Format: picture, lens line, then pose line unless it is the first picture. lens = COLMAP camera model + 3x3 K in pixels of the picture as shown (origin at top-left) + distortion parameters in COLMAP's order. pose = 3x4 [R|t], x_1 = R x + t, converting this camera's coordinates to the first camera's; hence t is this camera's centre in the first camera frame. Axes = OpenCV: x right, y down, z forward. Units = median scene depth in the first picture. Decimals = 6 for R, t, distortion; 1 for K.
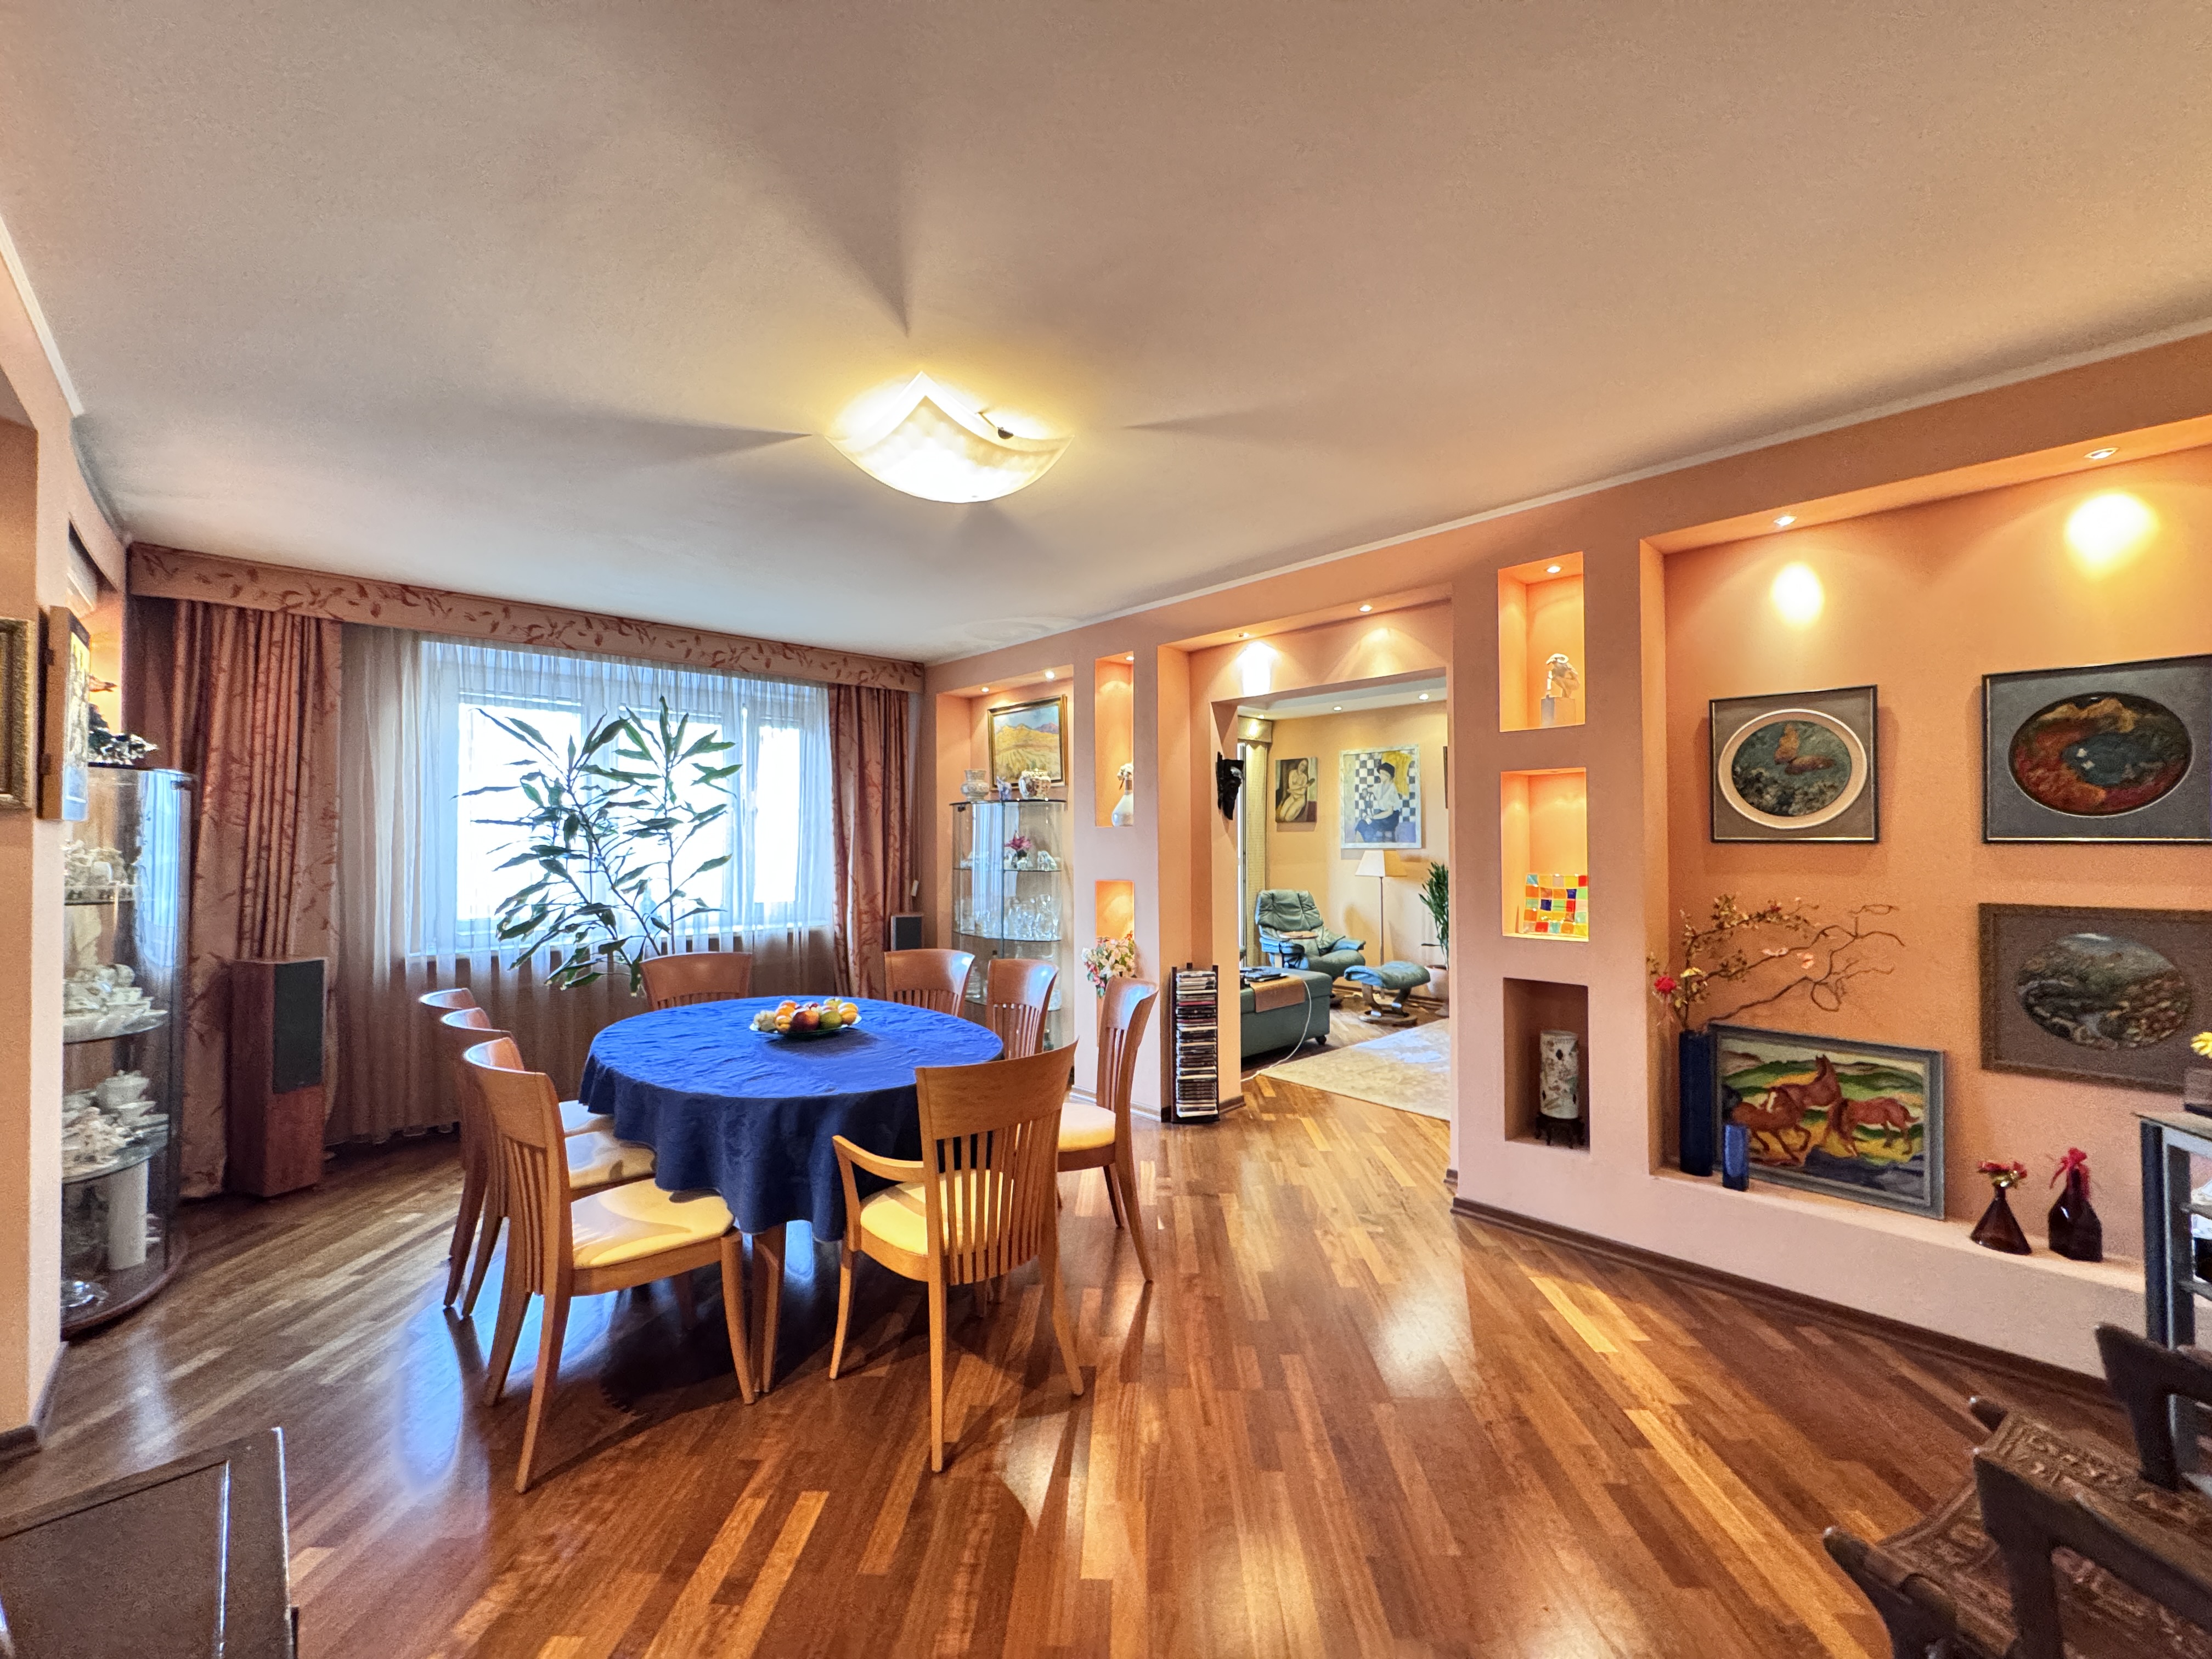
lens RADIAL K [[886.4, 0, 1104.1], [0, 886.4, 824.4], [0, 0, 1]] dist [0.002683, 0.000081]
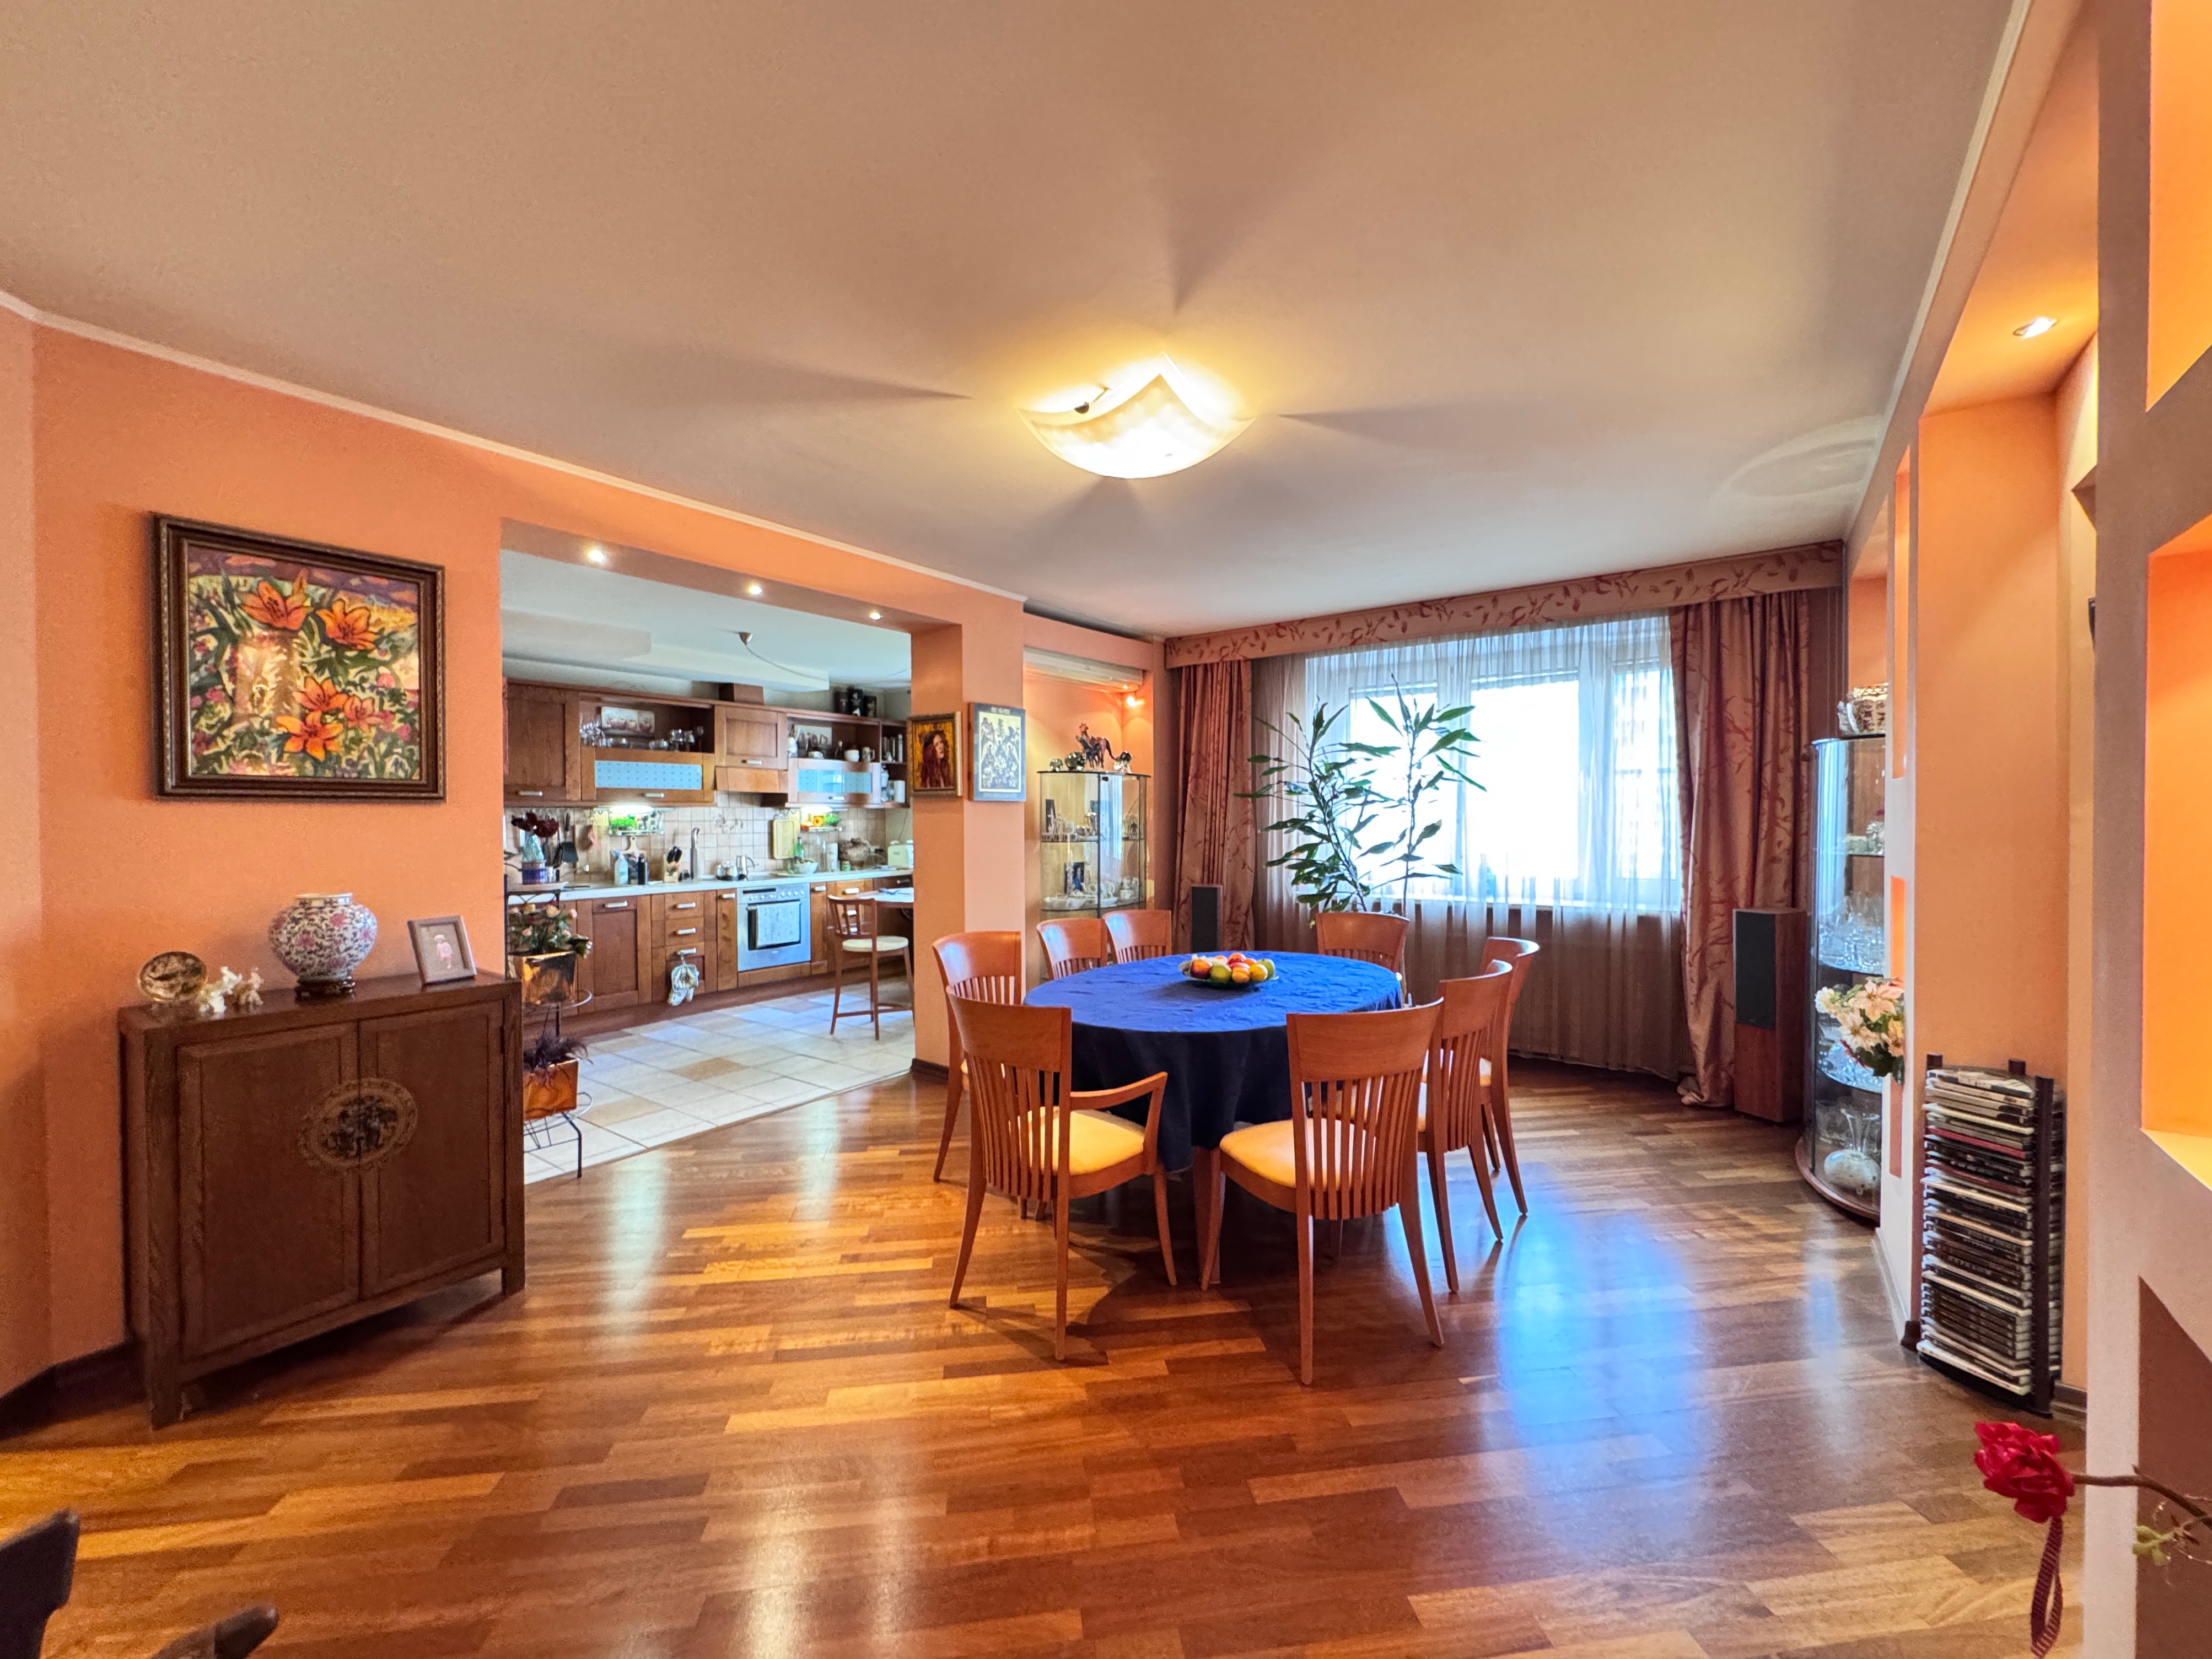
lens RADIAL K [[886.4, 0, 1104.6], [0, 886.4, 830.8], [0, 0, 1]] dist [0.002683, 0.000081]
pose [[0.179991, 0.022346, -0.983414, 0.421369], [0.024713, 0.999324, 0.027231, 0.006365], [0.983358, -0.029204, 0.179317, 0.388606]]
